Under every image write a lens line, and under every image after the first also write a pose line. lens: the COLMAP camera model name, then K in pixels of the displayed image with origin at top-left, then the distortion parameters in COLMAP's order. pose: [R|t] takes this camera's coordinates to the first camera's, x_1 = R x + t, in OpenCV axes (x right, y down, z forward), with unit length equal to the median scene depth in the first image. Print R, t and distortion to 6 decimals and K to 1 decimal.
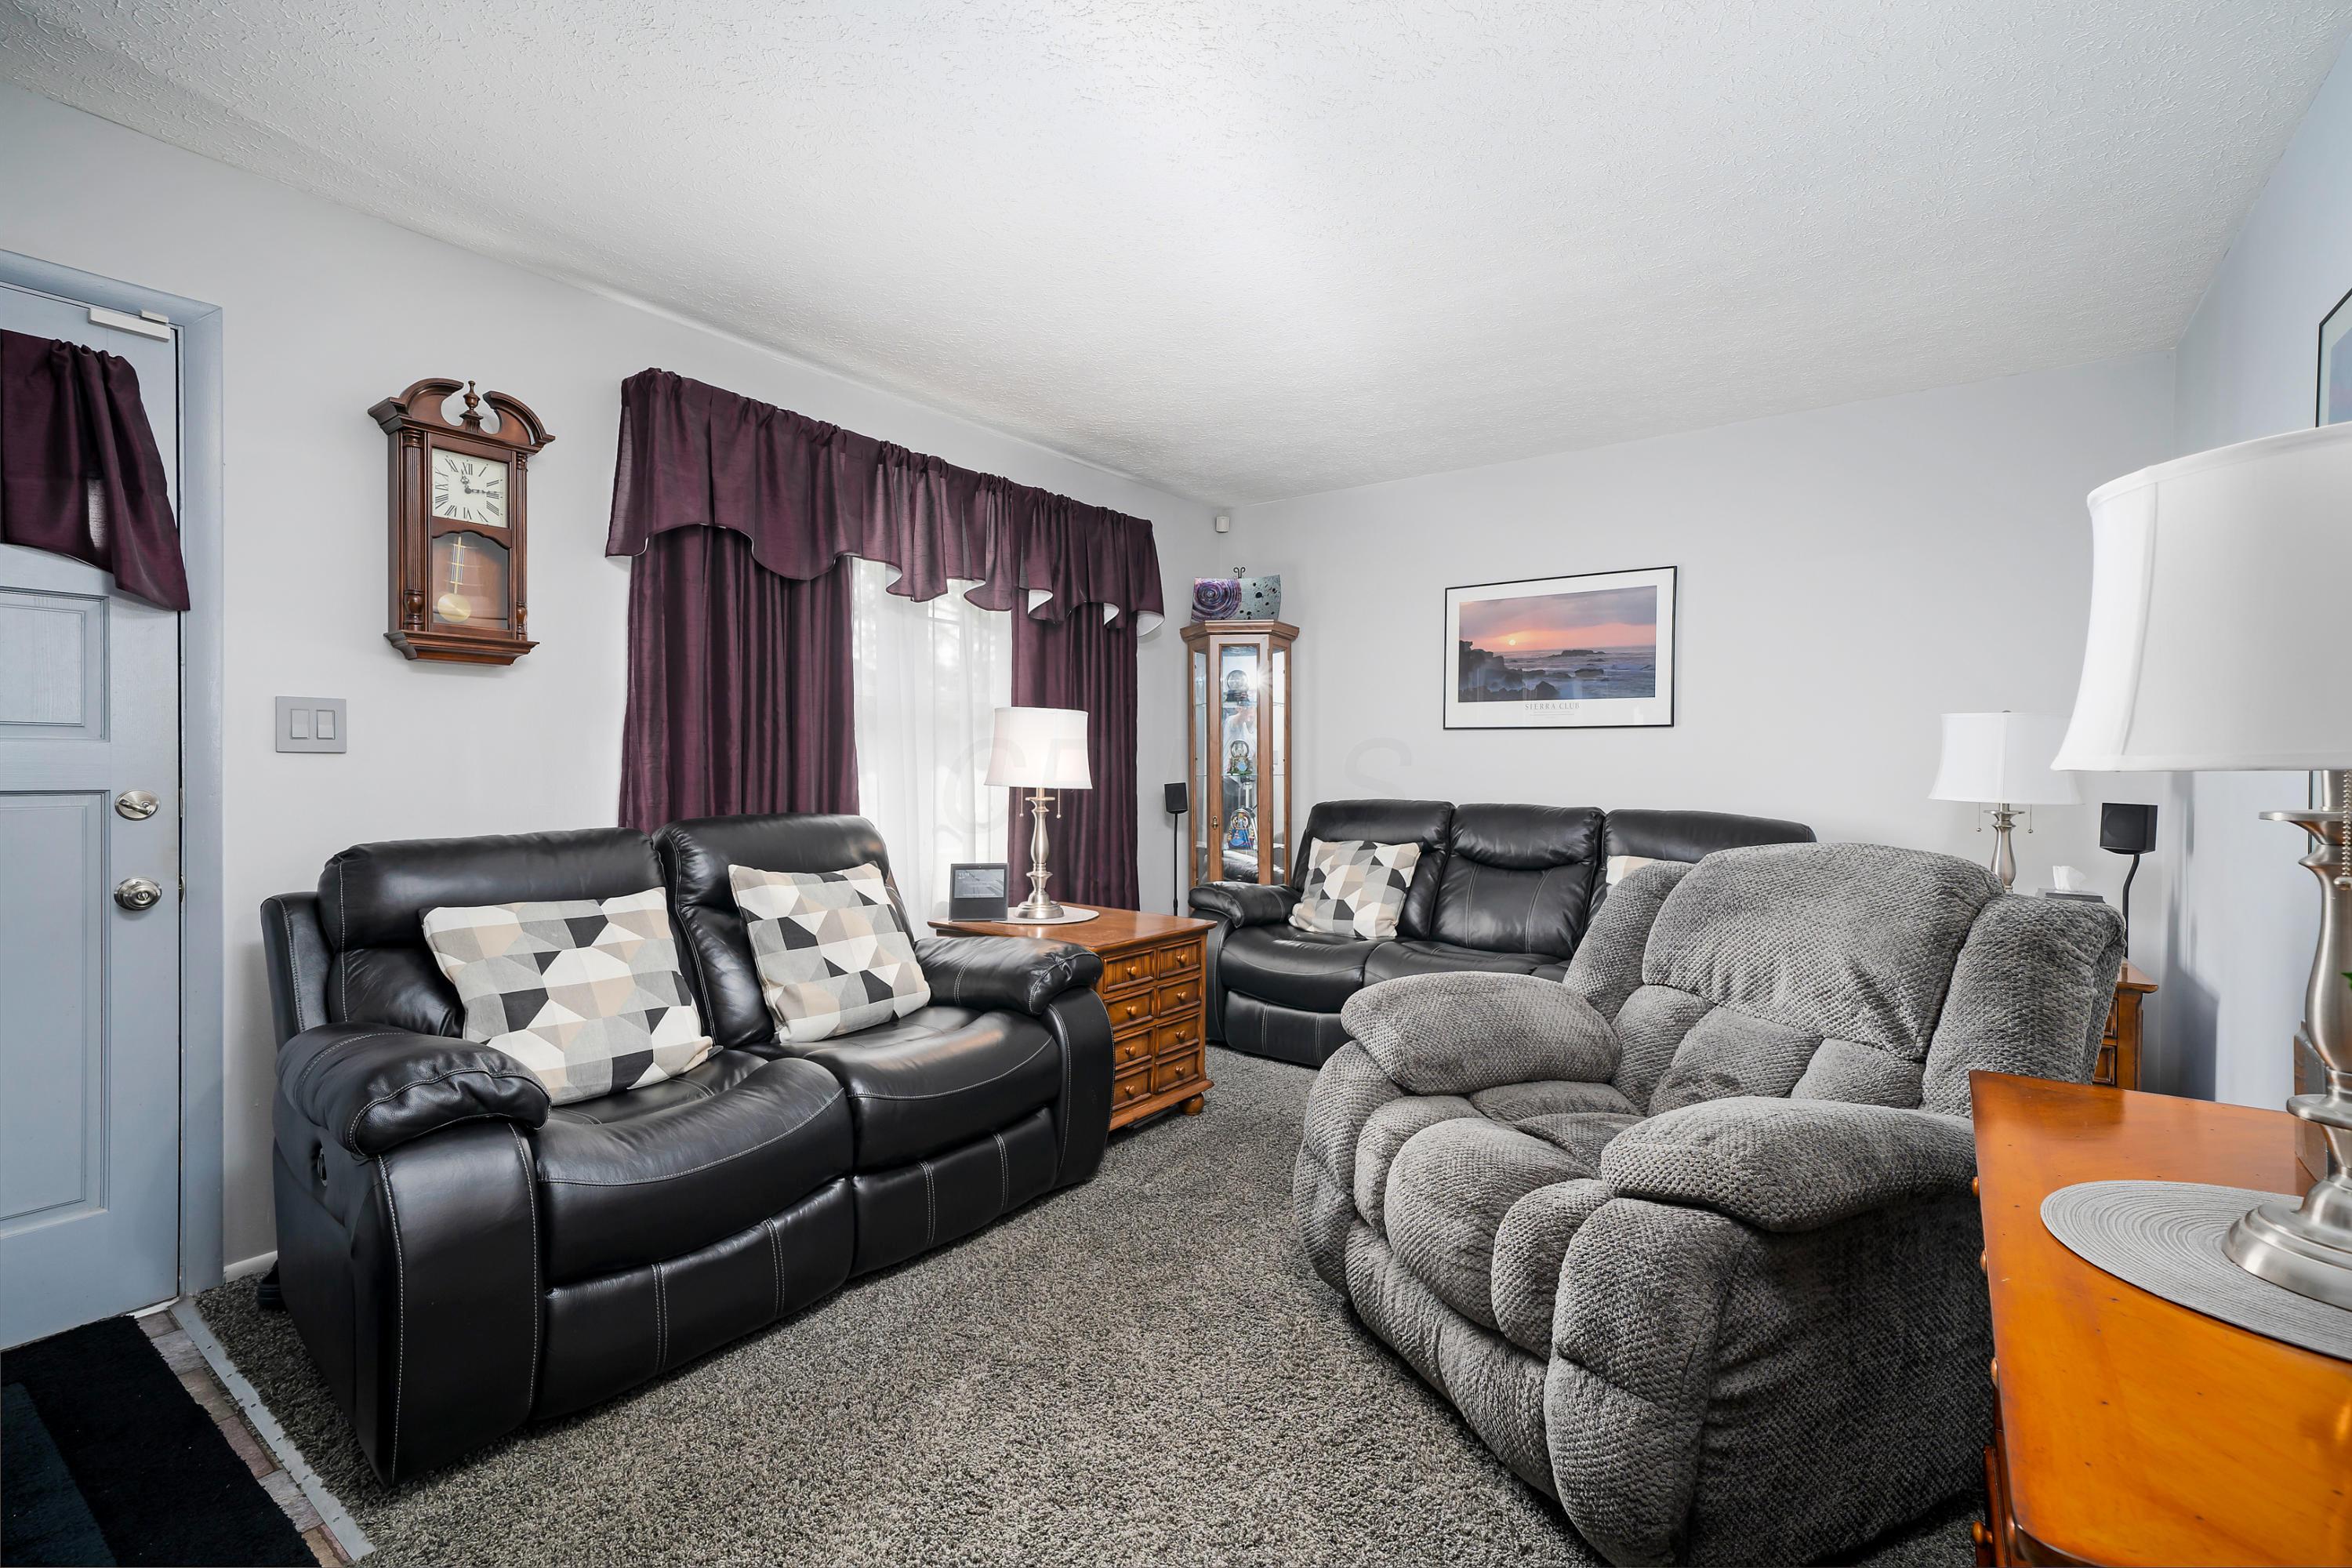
lens RADIAL K [[1045.7, 0, 1172.6], [0, 1045.7, 769.0], [0, 0, 1]] dist [0.003798, 0.002407]
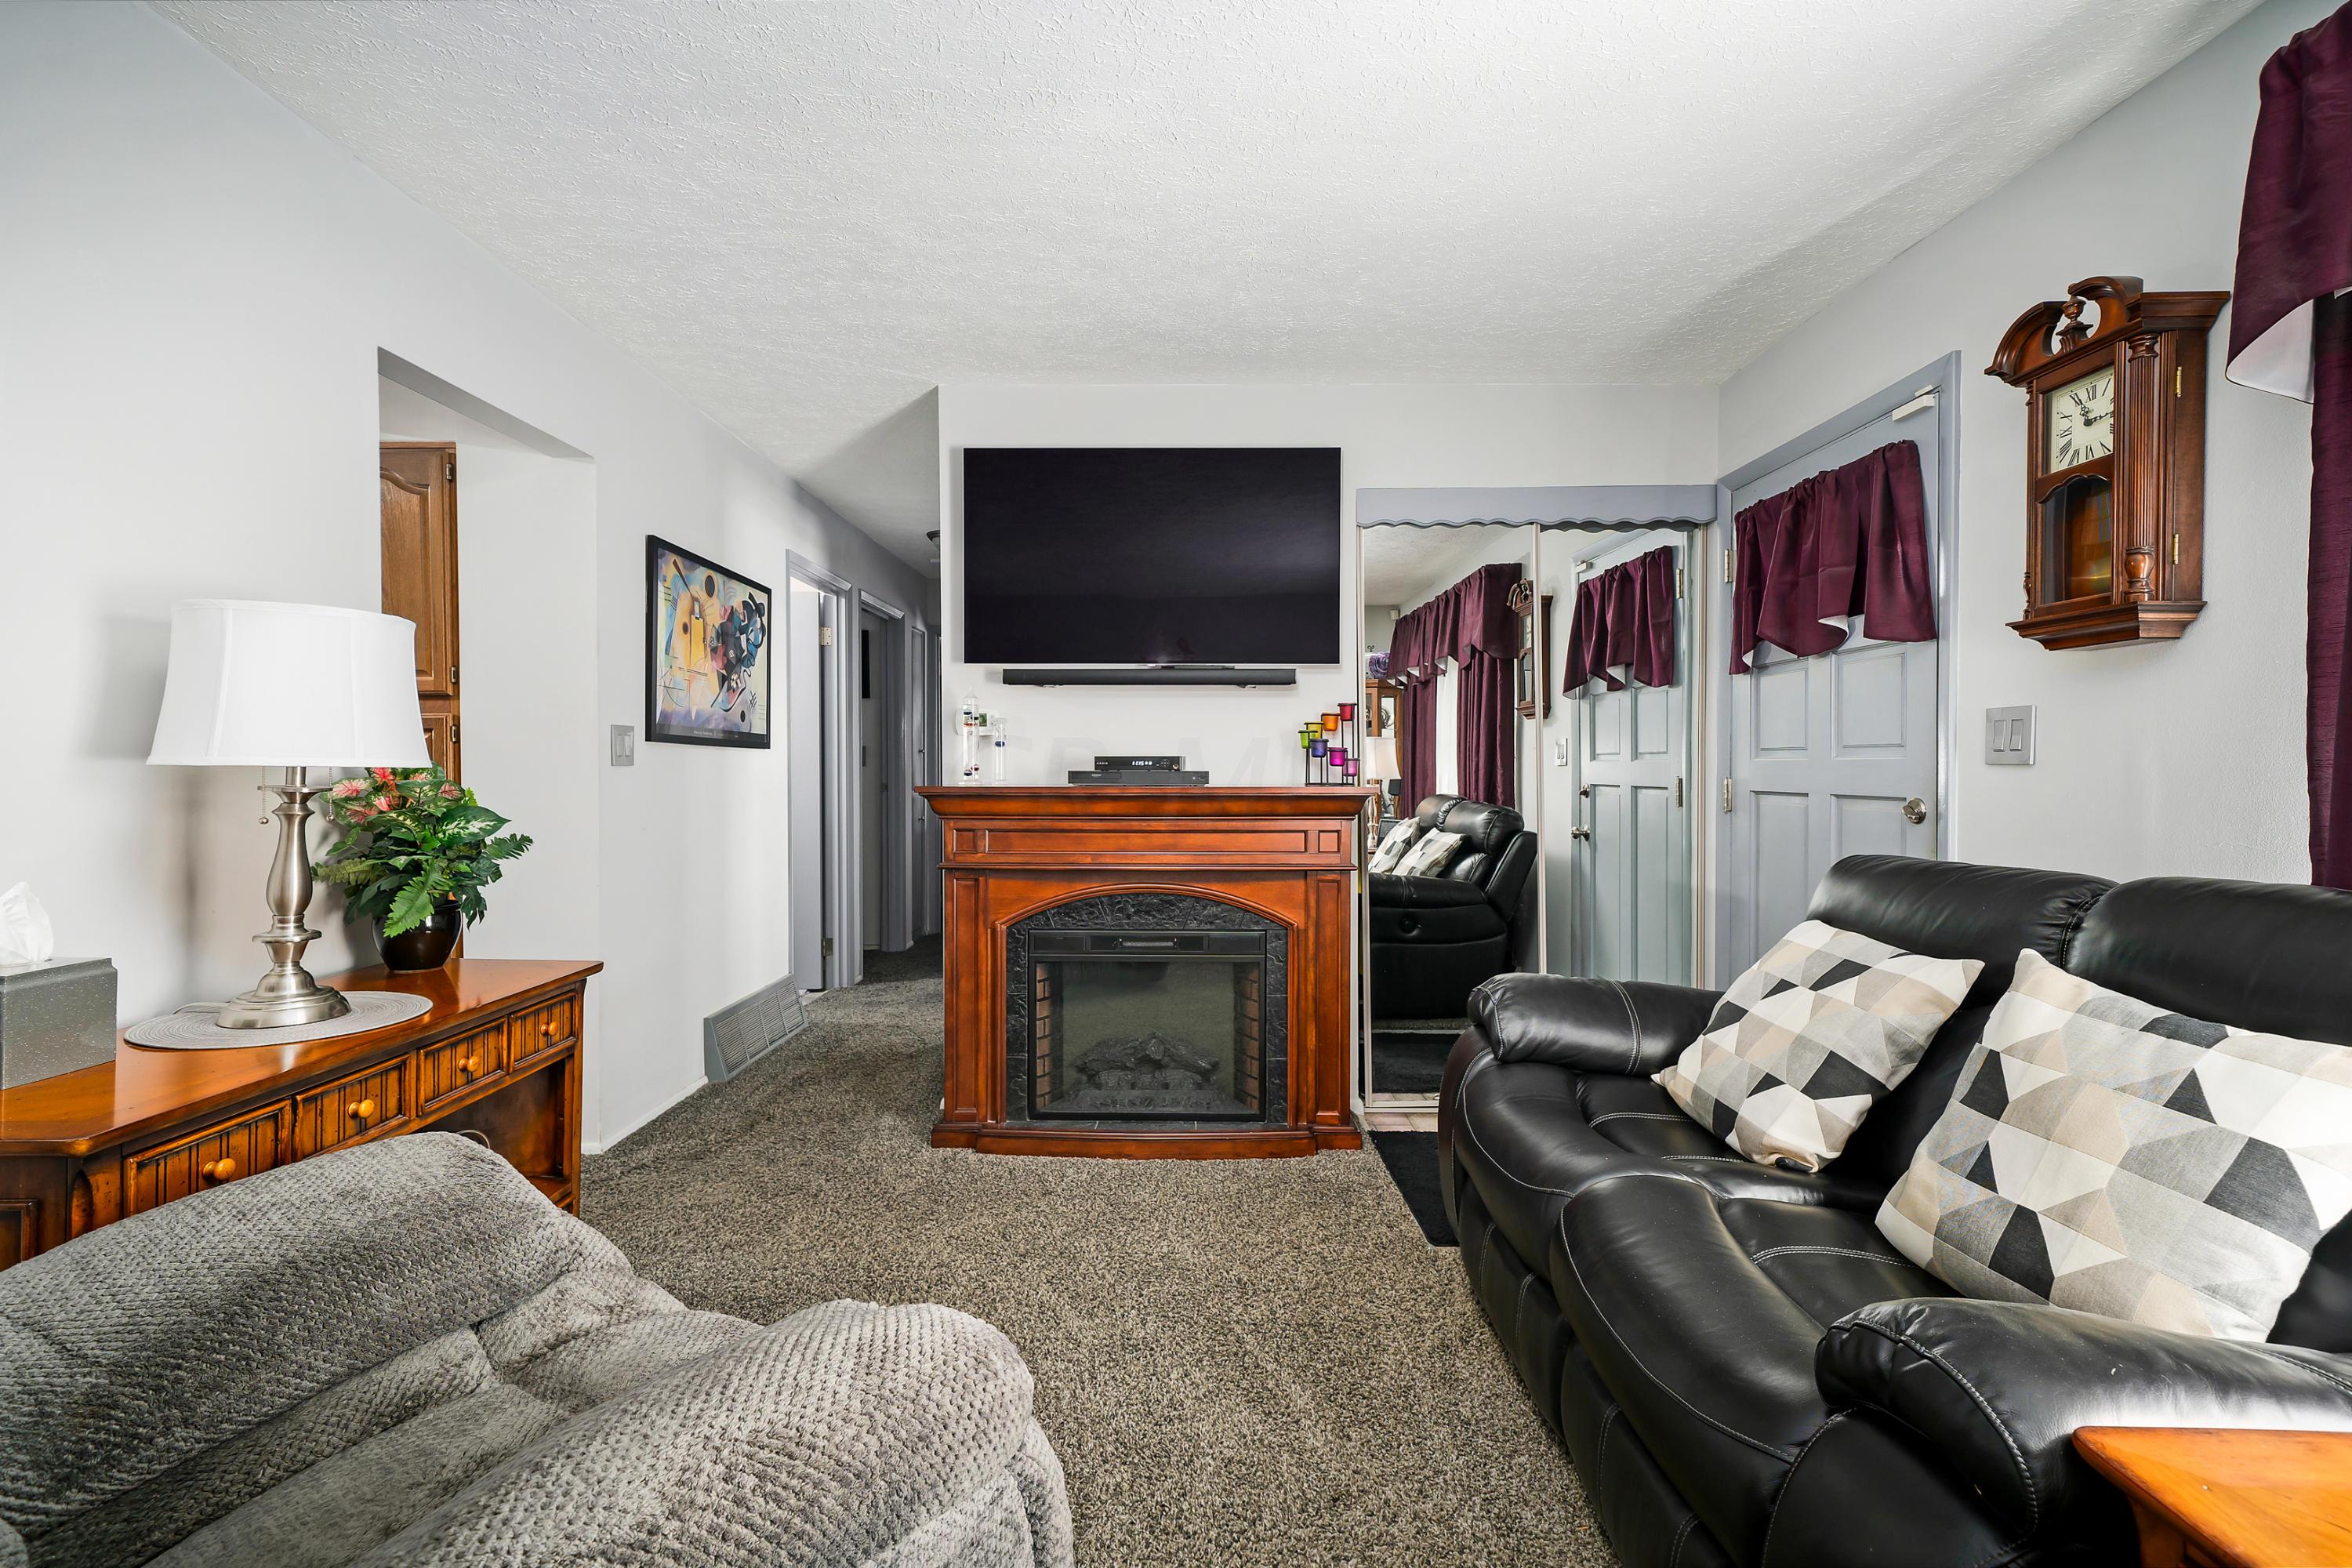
lens RADIAL K [[1045.7, 0, 1172.6], [0, 1045.7, 769.0], [0, 0, 1]] dist [0.003798, 0.002407]
pose [[-0.818722, -0.007451, -0.574142, 0.315500], [-0.011249, 0.999932, 0.003065, -0.005204], [0.574080, 0.008968, -0.818750, 1.227198]]
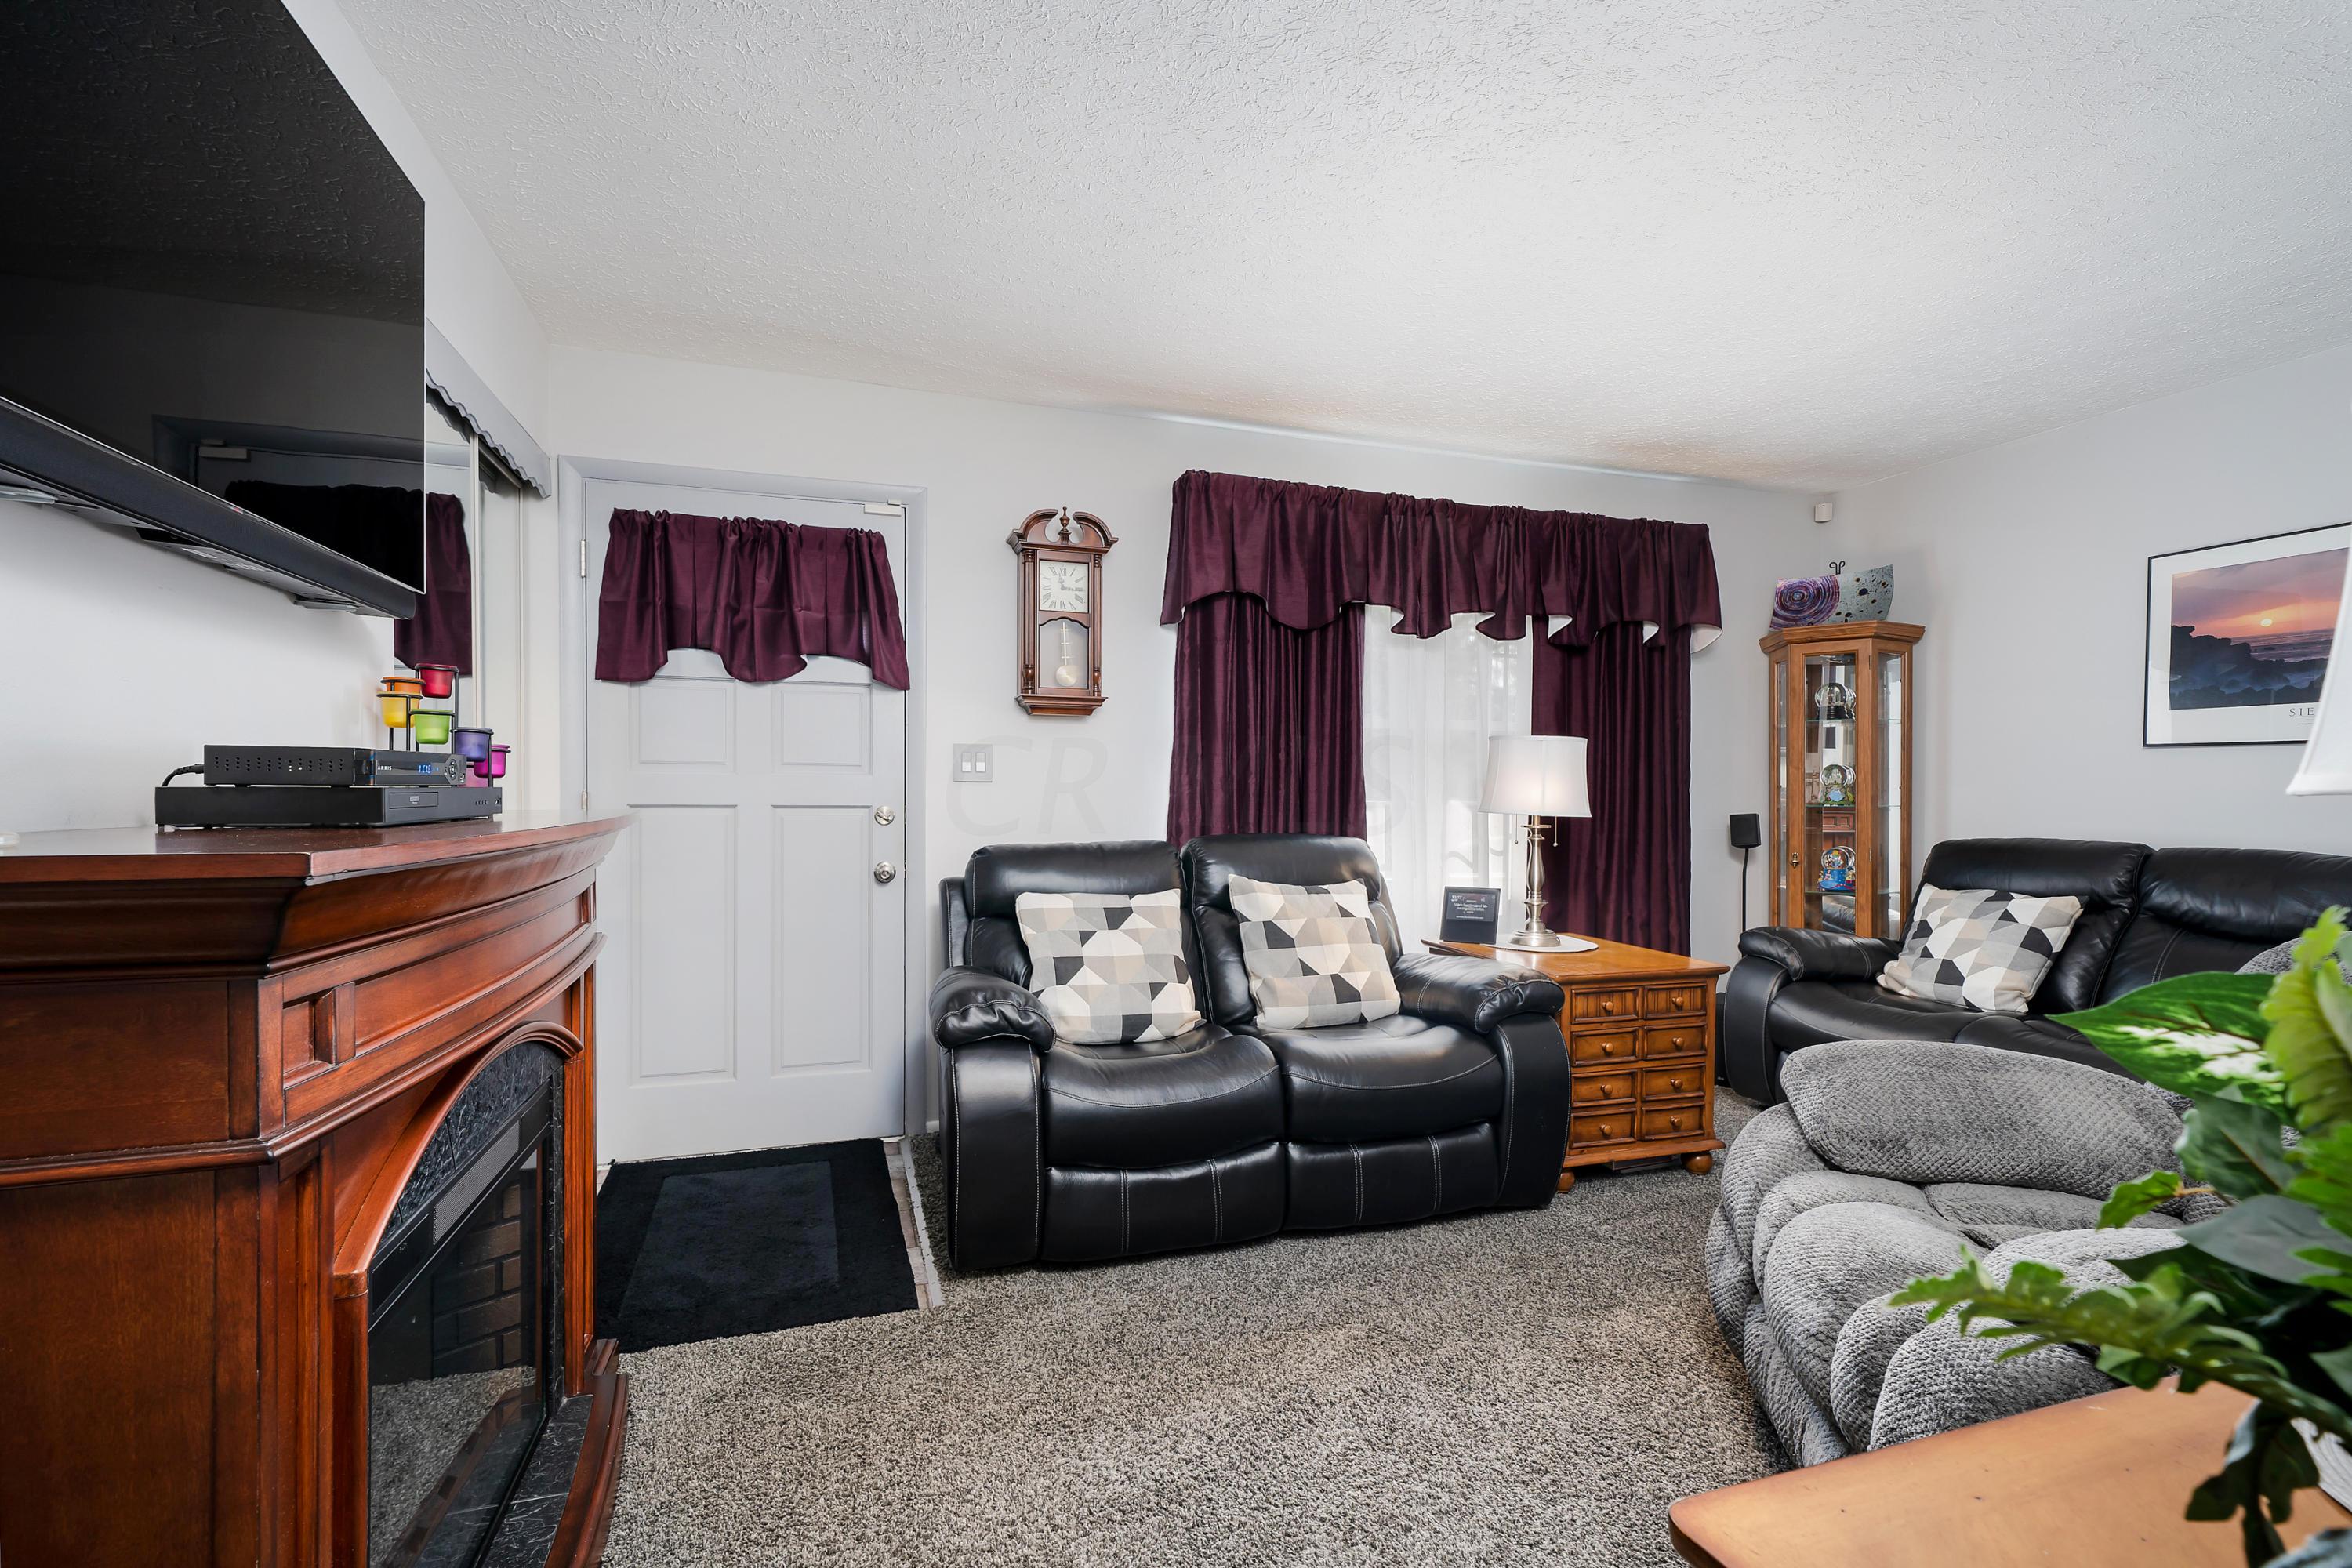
lens RADIAL K [[1068.8, 0, 1176.4], [0, 1068.8, 797.2], [0, 0, 1]] dist [0.001298, 0.000654]
pose [[0.815723, 0.005357, -0.578418, 0.242699], [-0.005941, 0.999982, 0.000883, 0.002456], [0.578412, 0.002716, 0.815740, -0.039752]]
